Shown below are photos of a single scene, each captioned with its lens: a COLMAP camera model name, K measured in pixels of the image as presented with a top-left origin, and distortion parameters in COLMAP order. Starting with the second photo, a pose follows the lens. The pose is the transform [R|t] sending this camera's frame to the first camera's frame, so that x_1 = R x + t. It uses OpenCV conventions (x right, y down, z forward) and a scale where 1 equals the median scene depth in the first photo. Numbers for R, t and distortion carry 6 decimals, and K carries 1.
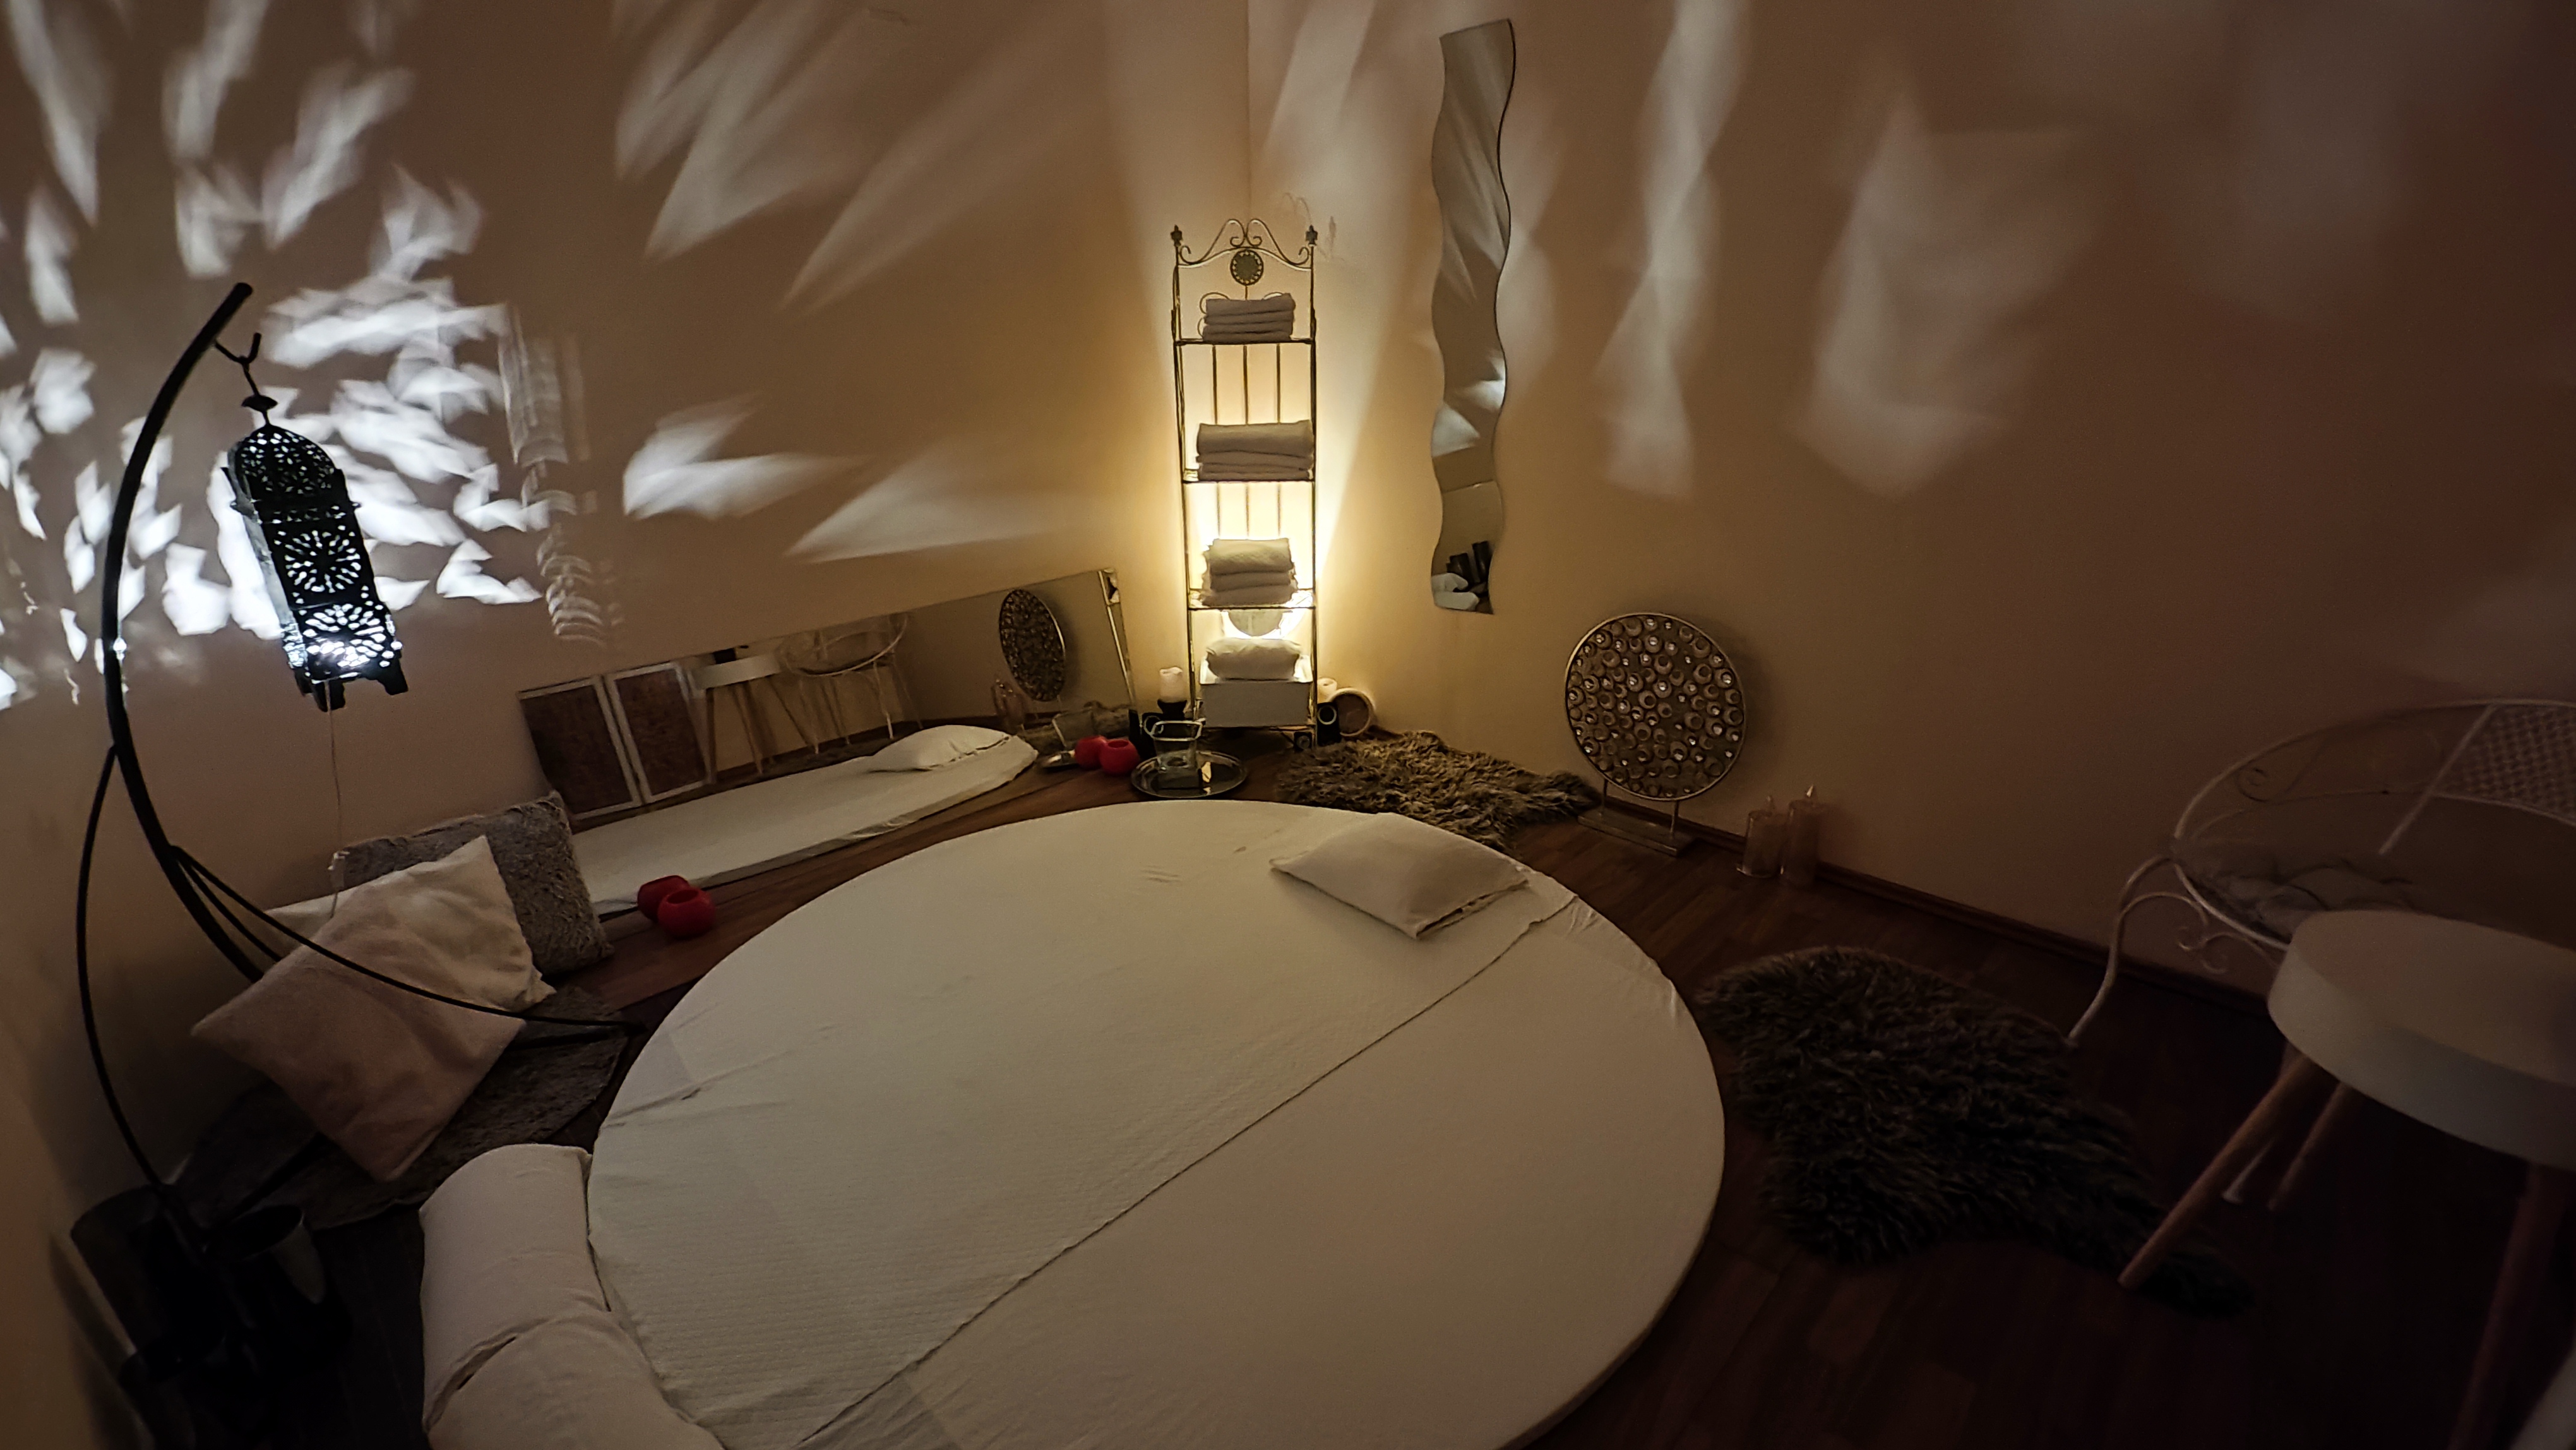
lens RADIAL K [[1120.2, 0, 1288.0], [0, 1120.2, 725.0], [0, 0, 1]] dist [0.000212, 0.010450]
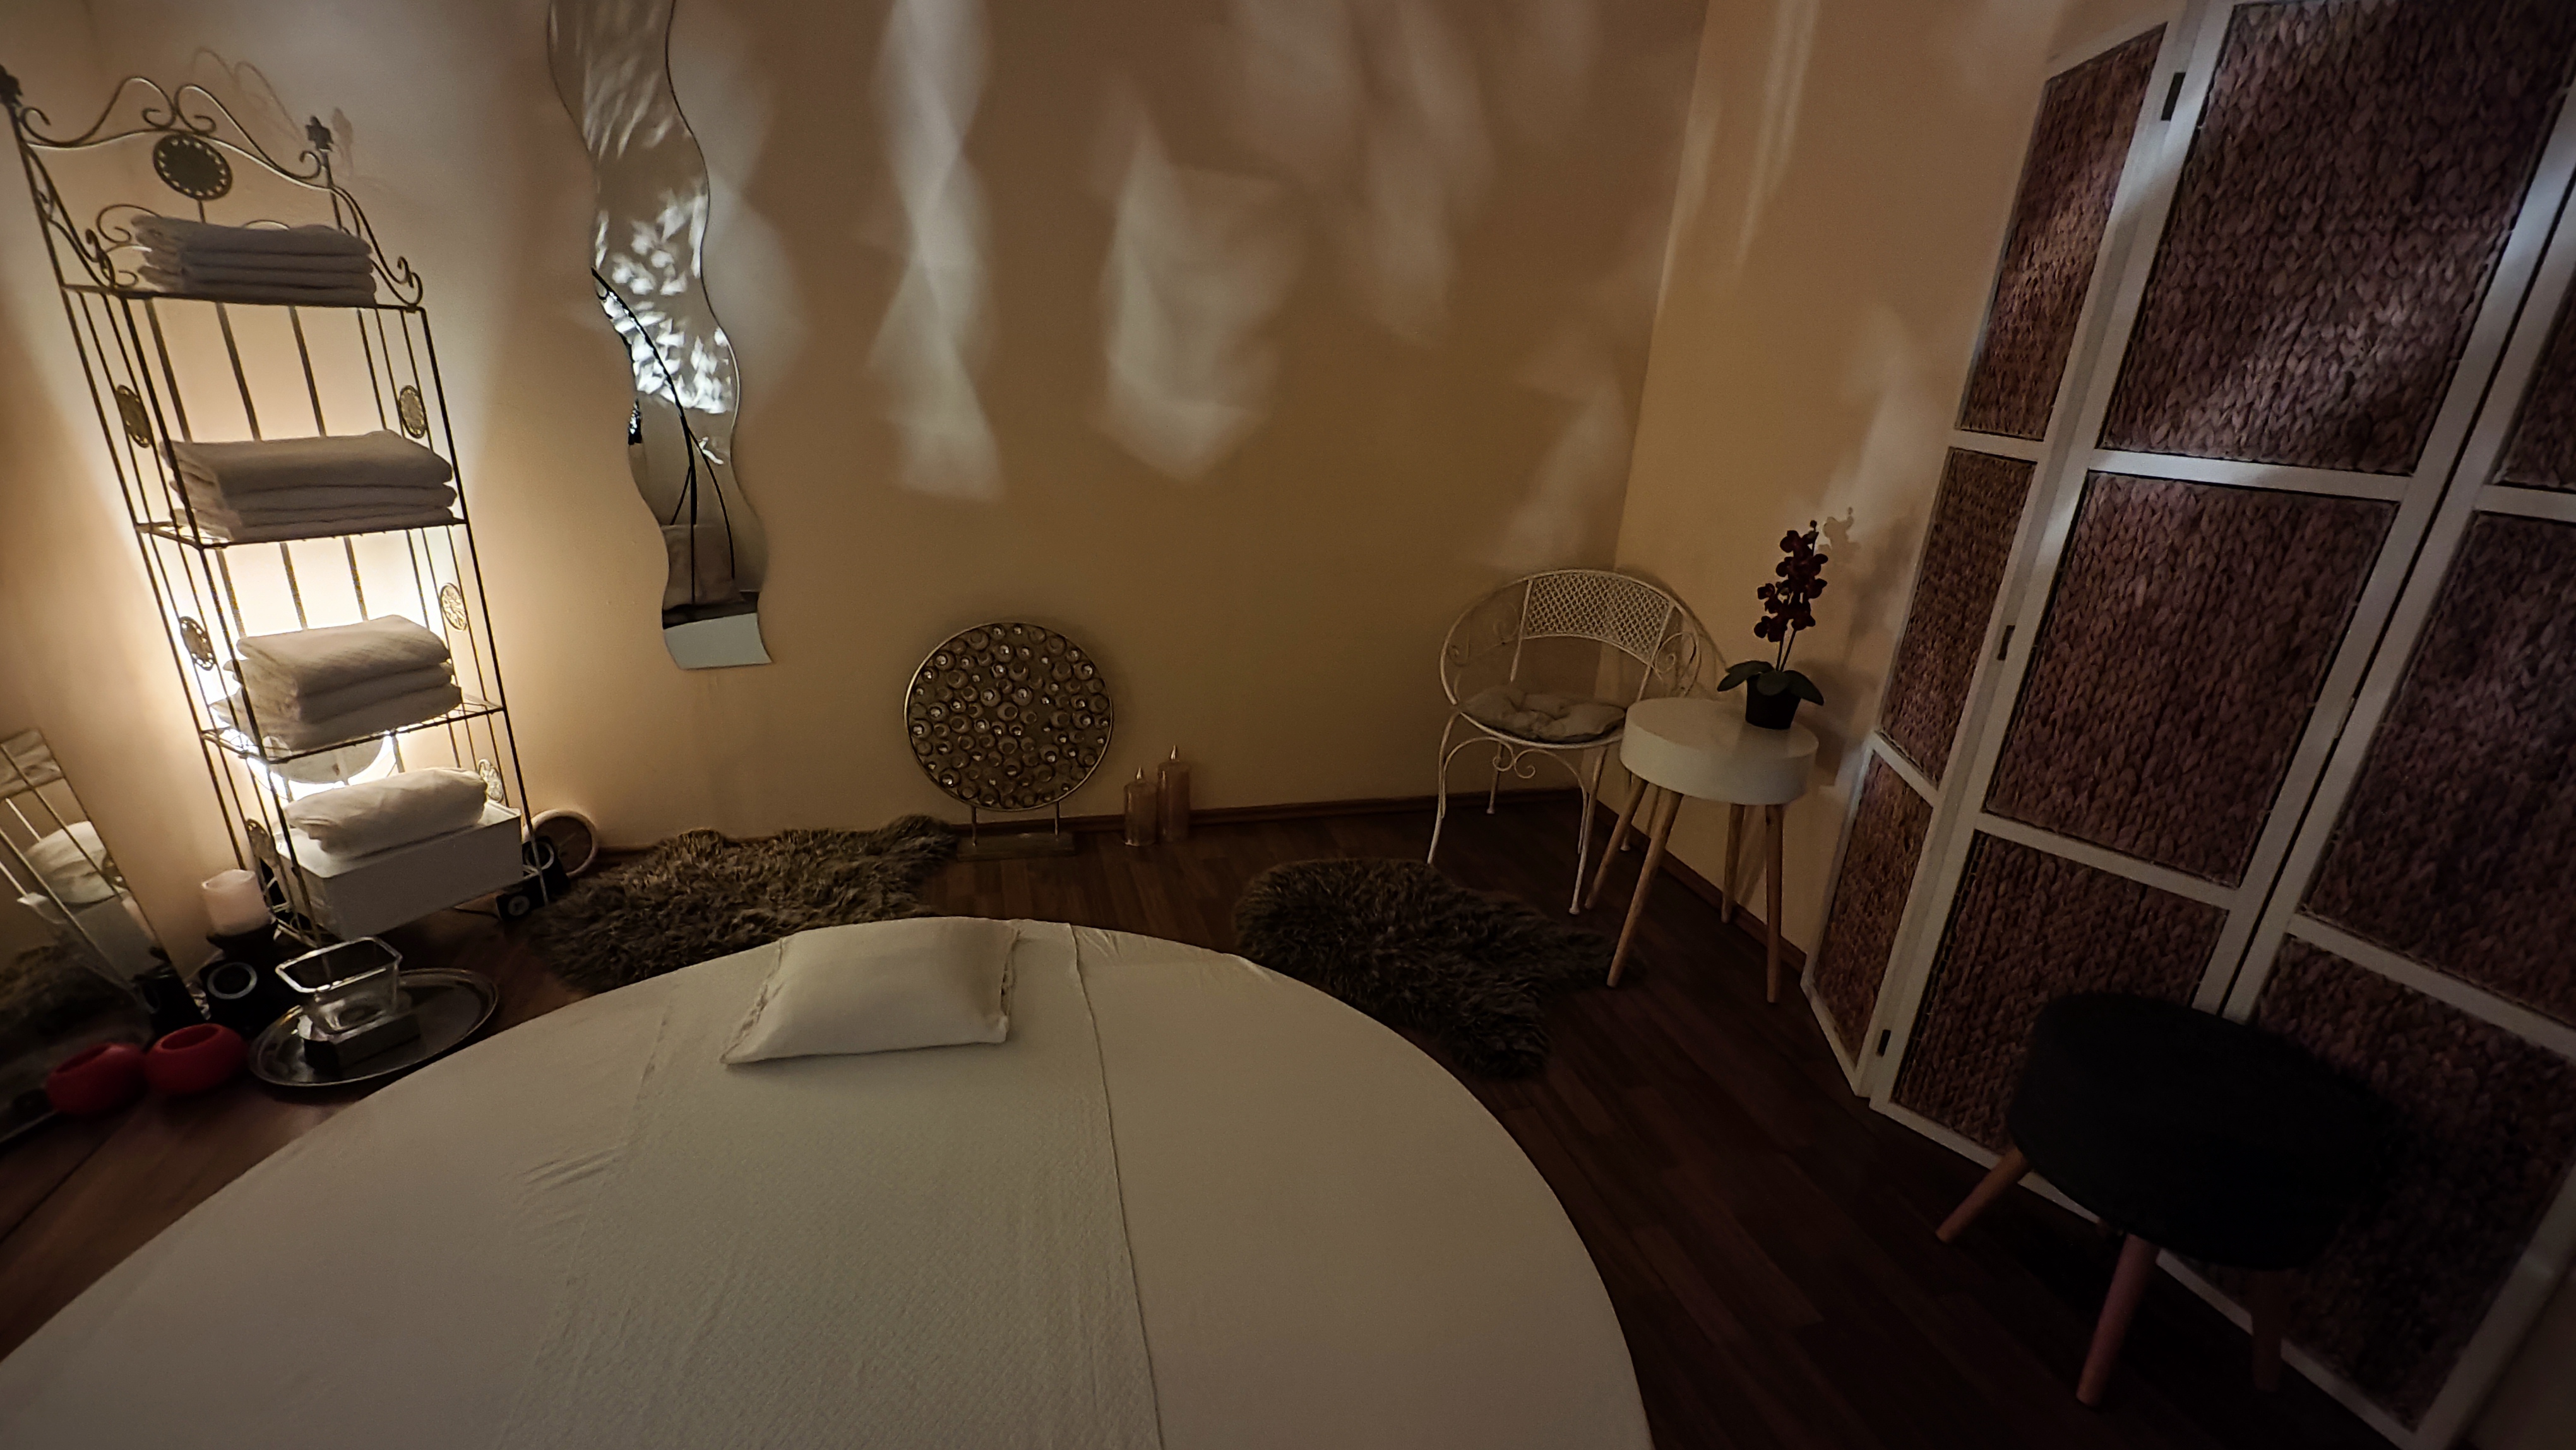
lens RADIAL K [[1120.2, 0, 1288.0], [0, 1120.2, 725.0], [0, 0, 1]] dist [0.000212, 0.010450]
pose [[0.496701, -0.249512, 0.831283, -0.348036], [0.245473, 0.959066, 0.141194, -0.085150], [-0.832485, 0.133926, 0.537618, 0.280176]]
